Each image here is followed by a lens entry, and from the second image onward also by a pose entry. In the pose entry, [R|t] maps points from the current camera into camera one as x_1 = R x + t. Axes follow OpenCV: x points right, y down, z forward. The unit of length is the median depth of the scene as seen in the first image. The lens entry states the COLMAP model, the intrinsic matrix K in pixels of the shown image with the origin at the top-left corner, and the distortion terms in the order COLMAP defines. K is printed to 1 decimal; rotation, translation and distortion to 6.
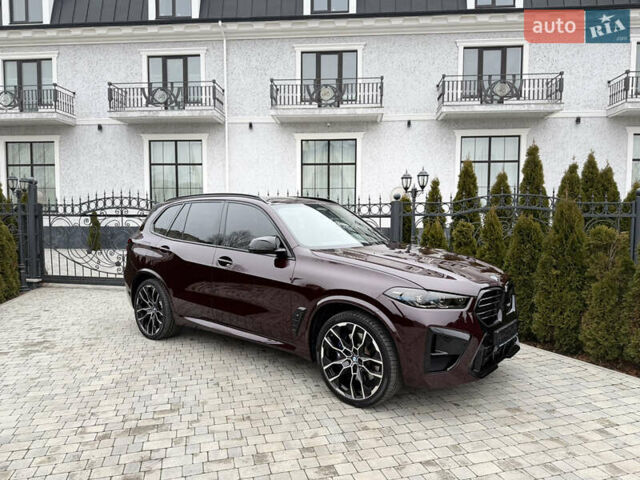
lens RADIAL K [[443.3, 0, 320.8], [0, 443.3, 240.6], [0, 0, 1]] dist [0.068170, -0.086992]
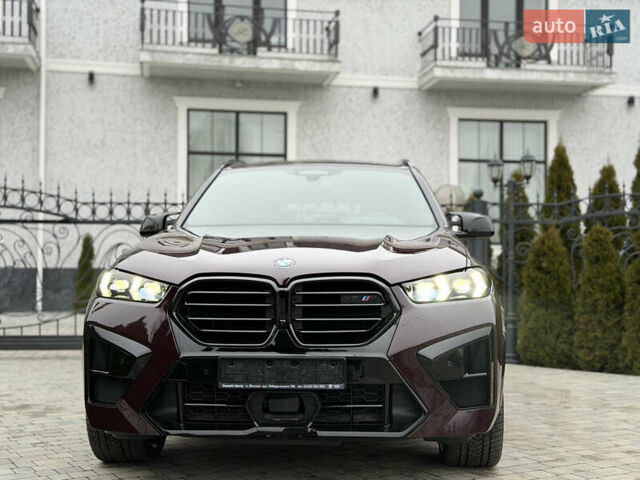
lens RADIAL K [[875.3, 0, 320.0], [0, 875.3, 240.0], [0, 0, 1]] dist [0.168237, -0.265290]
pose [[0.965767, 0.012571, 0.259105, -0.172372], [0.011715, 0.995693, -0.091972, 0.037788], [-0.259145, 0.091859, 0.961460, -0.079220]]
